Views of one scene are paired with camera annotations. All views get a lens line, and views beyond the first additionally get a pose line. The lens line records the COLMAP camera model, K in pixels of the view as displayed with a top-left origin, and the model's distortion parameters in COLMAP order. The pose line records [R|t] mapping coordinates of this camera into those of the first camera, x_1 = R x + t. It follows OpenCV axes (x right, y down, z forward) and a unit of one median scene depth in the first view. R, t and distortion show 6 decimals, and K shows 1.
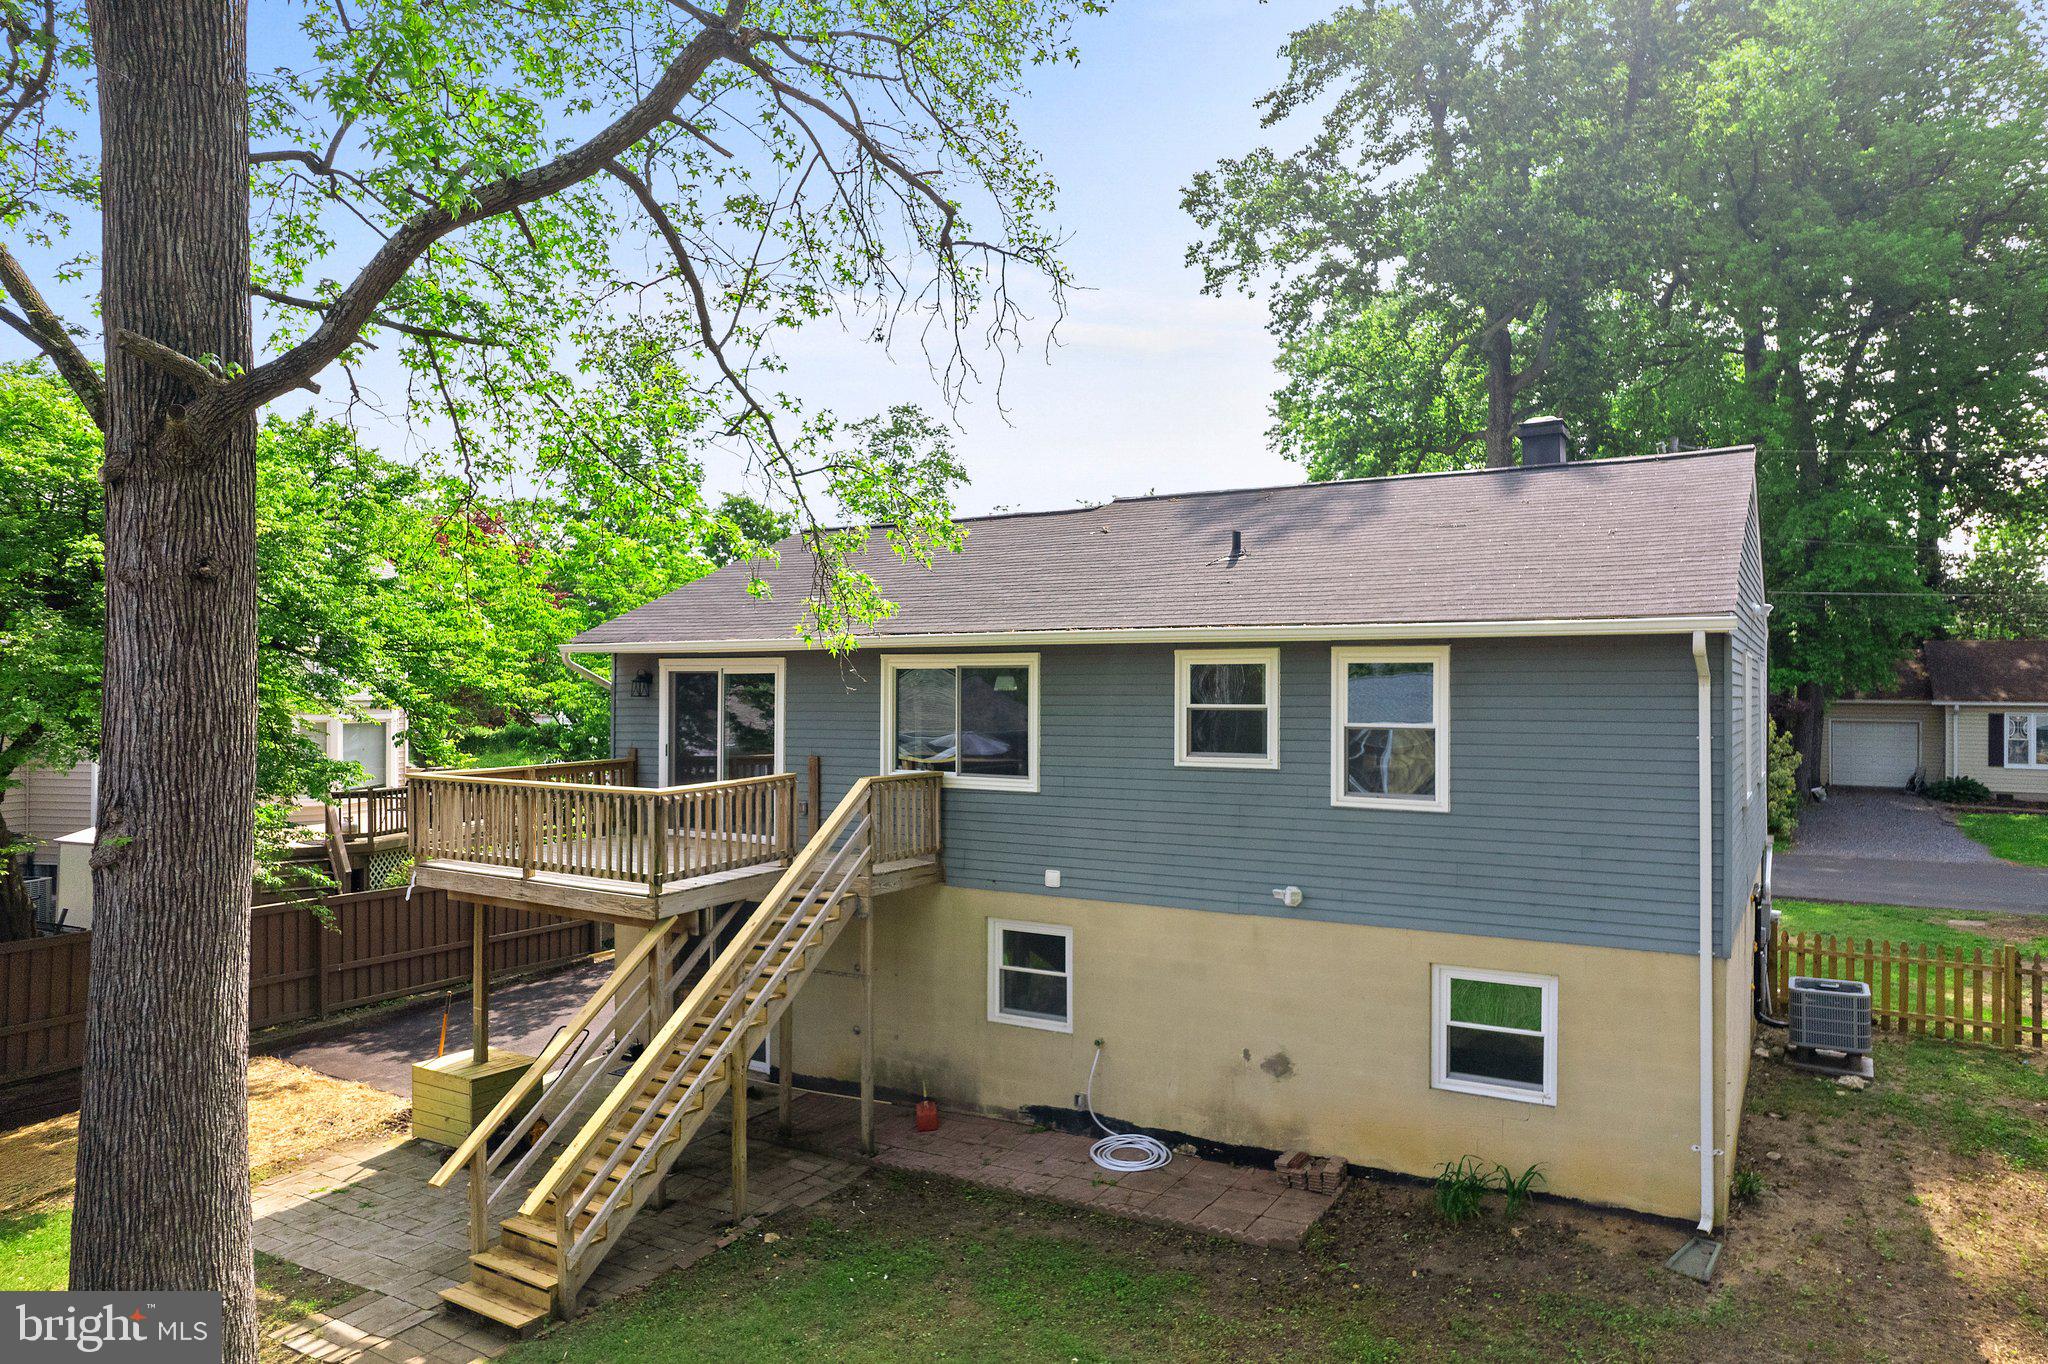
lens RADIAL K [[1314.5, 0, 1024.0], [0, 1314.5, 682.0], [0, 0, 1]] dist [-0.080207, 0.074806]
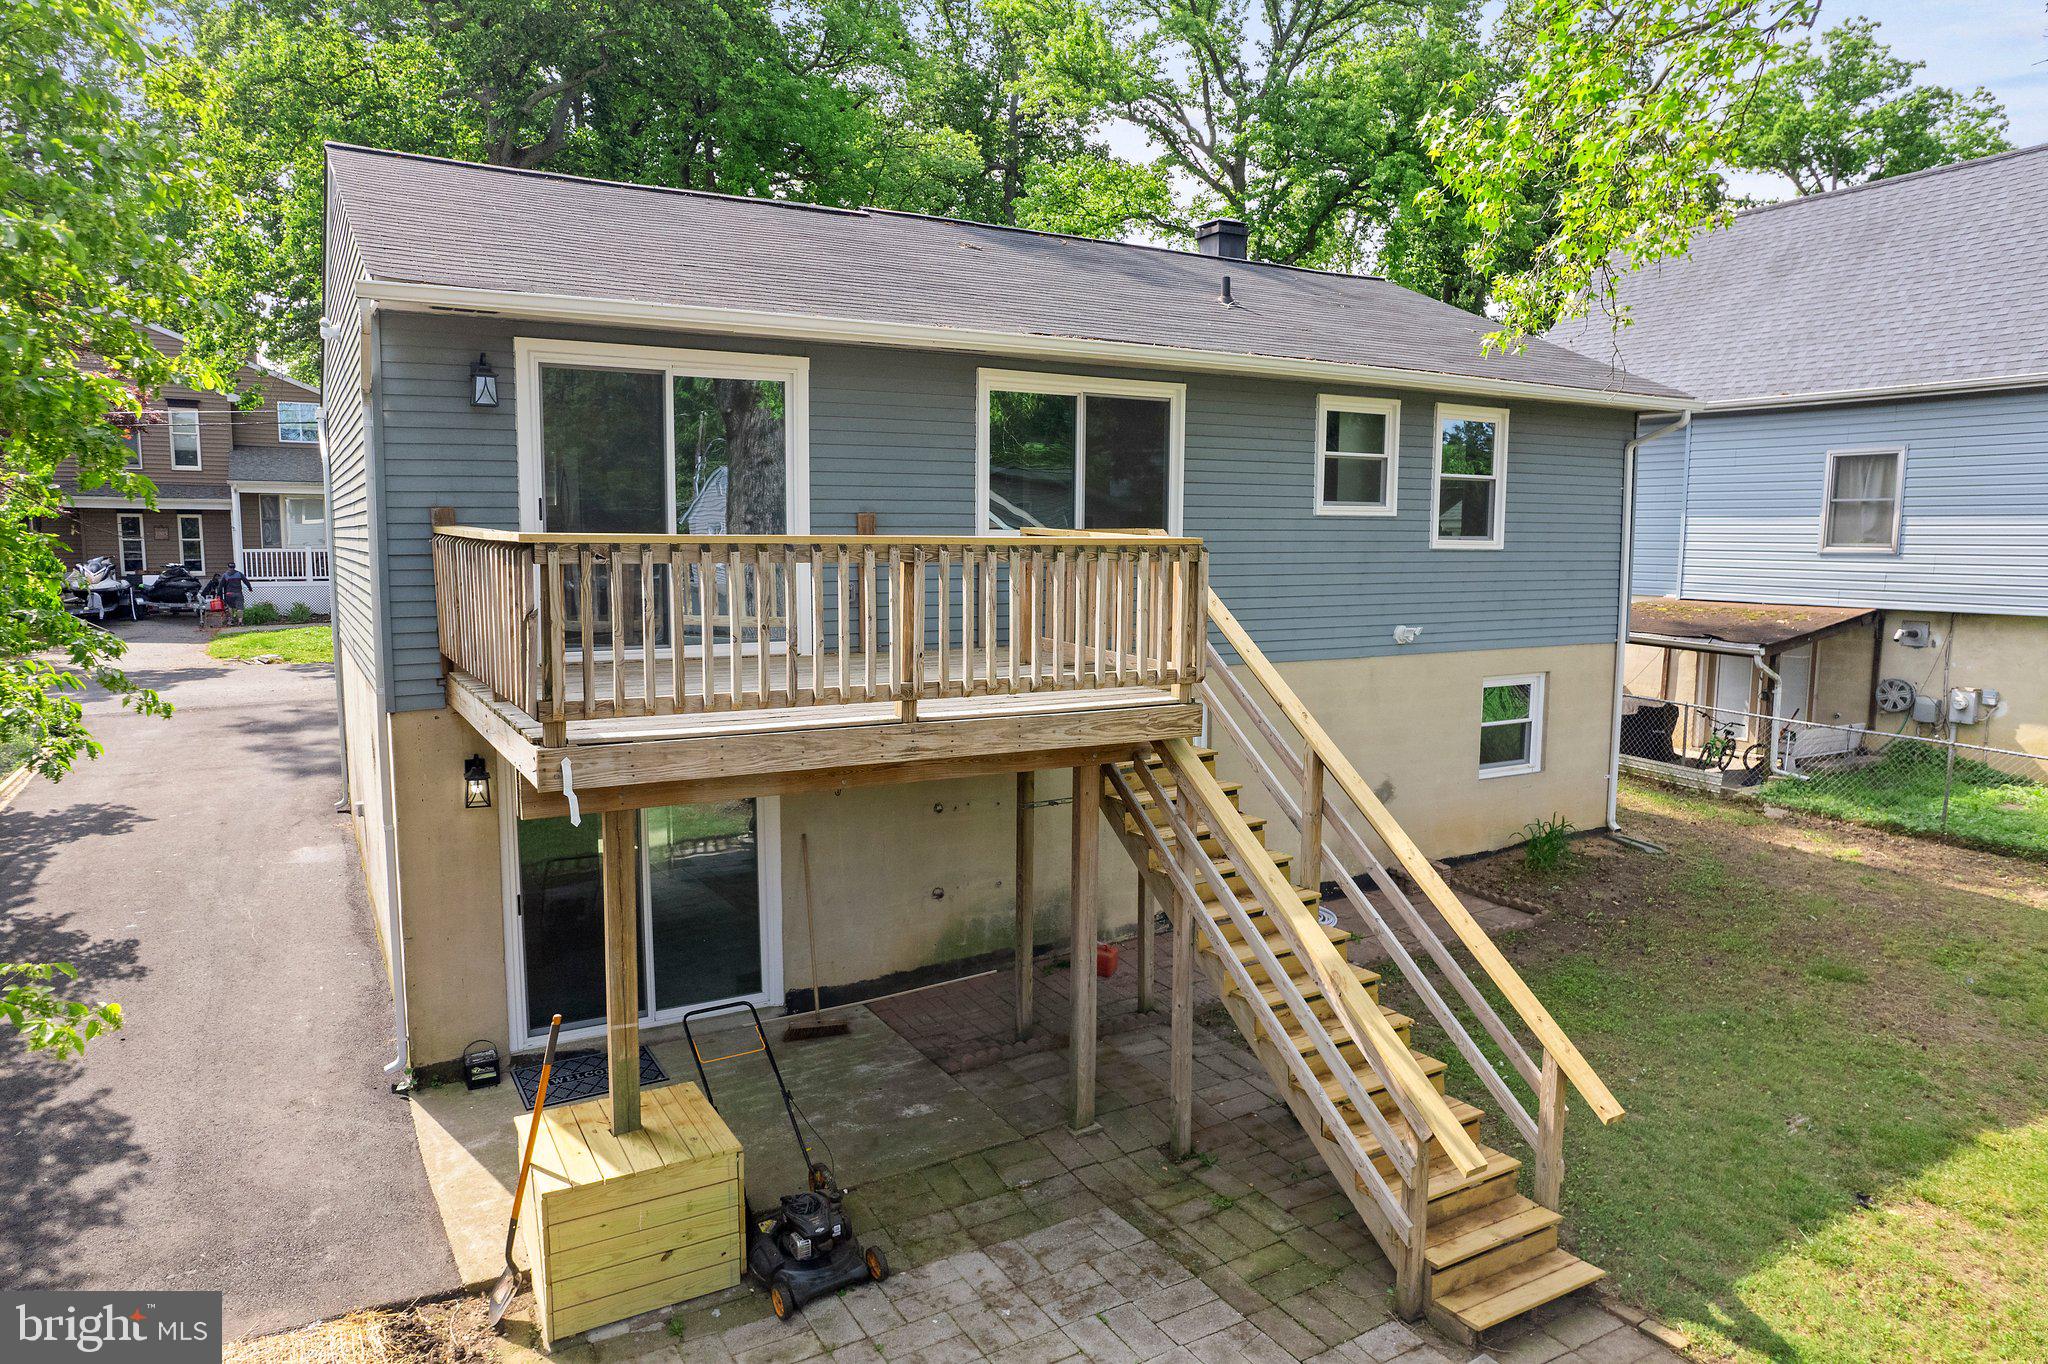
lens RADIAL K [[1314.5, 0, 1024.0], [0, 1314.5, 682.0], [0, 0, 1]] dist [-0.080207, 0.074806]
pose [[0.474561, -0.099324, 0.874601, -0.879782], [-0.006931, 0.993161, 0.116549, 0.078524], [-0.880195, -0.061371, 0.470627, 0.756745]]
